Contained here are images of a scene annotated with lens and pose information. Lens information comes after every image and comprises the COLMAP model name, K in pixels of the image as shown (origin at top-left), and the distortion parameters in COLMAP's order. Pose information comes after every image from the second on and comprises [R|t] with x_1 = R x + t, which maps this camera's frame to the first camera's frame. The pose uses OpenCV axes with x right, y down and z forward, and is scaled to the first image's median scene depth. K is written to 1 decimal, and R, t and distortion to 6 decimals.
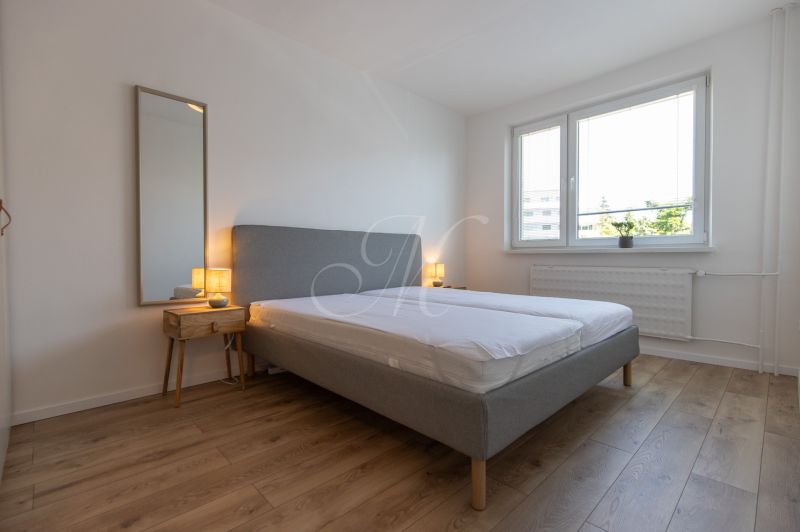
lens RADIAL K [[361.1, 0, 399.7], [0, 361.1, 268.1], [0, 0, 1]] dist [0.004255, 0.001247]
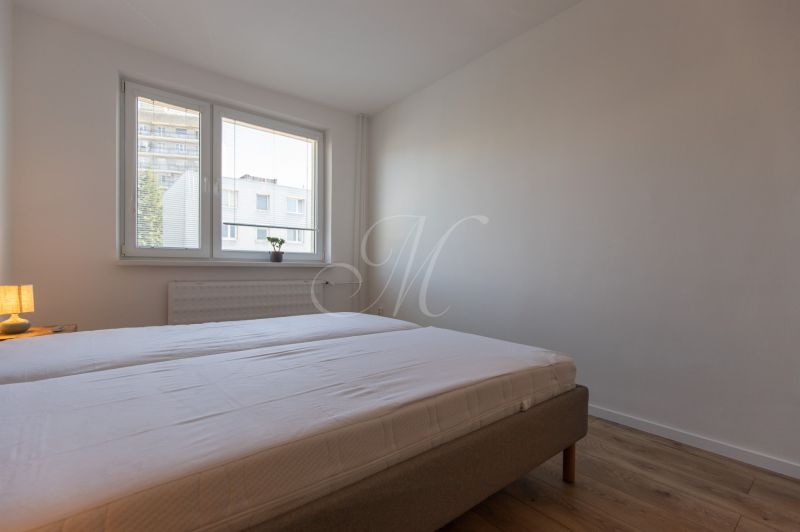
lens RADIAL K [[361.1, 0, 410.6], [0, 361.1, 270.0], [0, 0, 1]] dist [0.004255, 0.001247]
pose [[0.099881, -0.004120, 0.994991, -0.355454], [0.022598, 0.999743, 0.001872, -0.024307], [-0.994743, 0.022298, 0.099948, 0.468392]]
